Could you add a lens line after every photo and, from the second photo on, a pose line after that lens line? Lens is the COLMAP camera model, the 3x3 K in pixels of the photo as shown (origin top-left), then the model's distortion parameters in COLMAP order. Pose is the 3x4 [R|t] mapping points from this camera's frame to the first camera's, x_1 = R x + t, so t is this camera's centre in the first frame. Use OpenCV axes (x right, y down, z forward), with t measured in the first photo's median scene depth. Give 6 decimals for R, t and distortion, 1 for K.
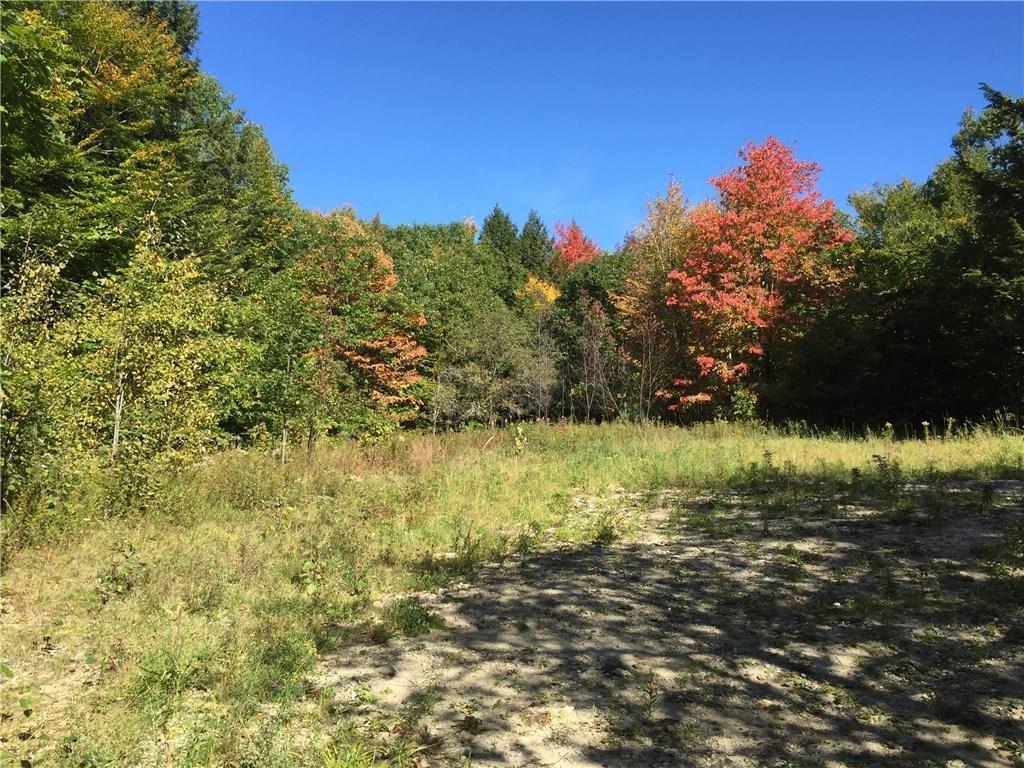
lens RADIAL K [[979.5, 0, 509.4], [0, 979.5, 390.5], [0, 0, 1]] dist [0.167256, 0.003440]
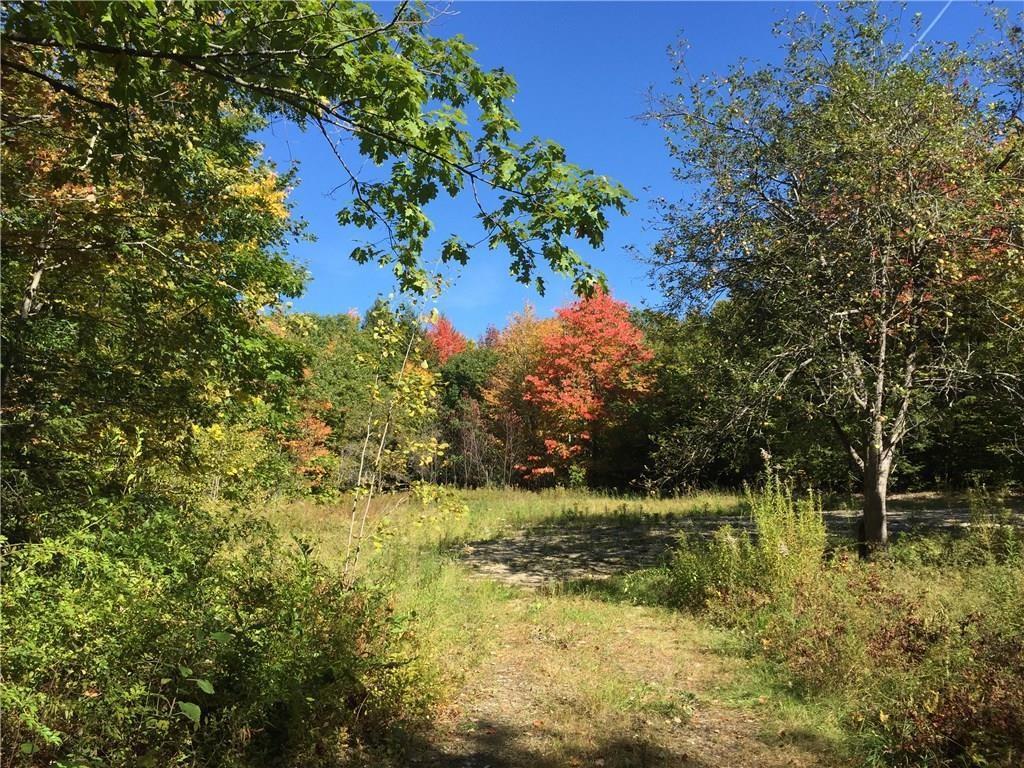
lens RADIAL K [[979.5, 0, 509.2], [0, 979.5, 382.1], [0, 0, 1]] dist [0.167256, 0.003440]
pose [[0.988995, 0.020187, 0.146566, -0.056733], [-0.009219, 0.997131, -0.075132, -0.011124], [-0.147662, 0.072954, 0.986344, -0.326884]]
